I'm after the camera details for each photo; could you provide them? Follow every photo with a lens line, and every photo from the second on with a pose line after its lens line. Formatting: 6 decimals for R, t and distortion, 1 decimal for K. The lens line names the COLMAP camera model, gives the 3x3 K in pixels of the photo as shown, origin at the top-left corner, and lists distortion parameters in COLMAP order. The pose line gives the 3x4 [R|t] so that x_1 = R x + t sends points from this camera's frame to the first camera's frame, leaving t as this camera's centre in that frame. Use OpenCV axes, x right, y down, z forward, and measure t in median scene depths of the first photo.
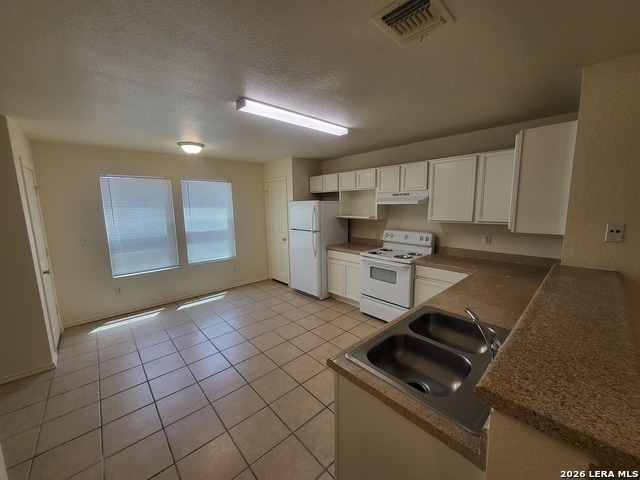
lens RADIAL K [[250.7, 0, 317.2], [0, 250.7, 239.9], [0, 0, 1]] dist [-0.004631, -0.000582]
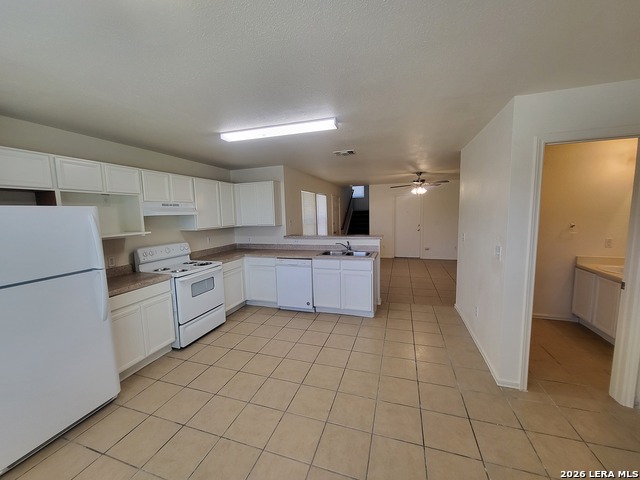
lens RADIAL K [[250.7, 0, 316.2], [0, 250.7, 240.5], [0, 0, 1]] dist [-0.004631, -0.000582]
pose [[-0.490742, -0.068696, 0.868593, -0.732749], [0.153605, 0.974452, 0.163853, -0.117893], [-0.857658, 0.213830, -0.467653, 0.968902]]
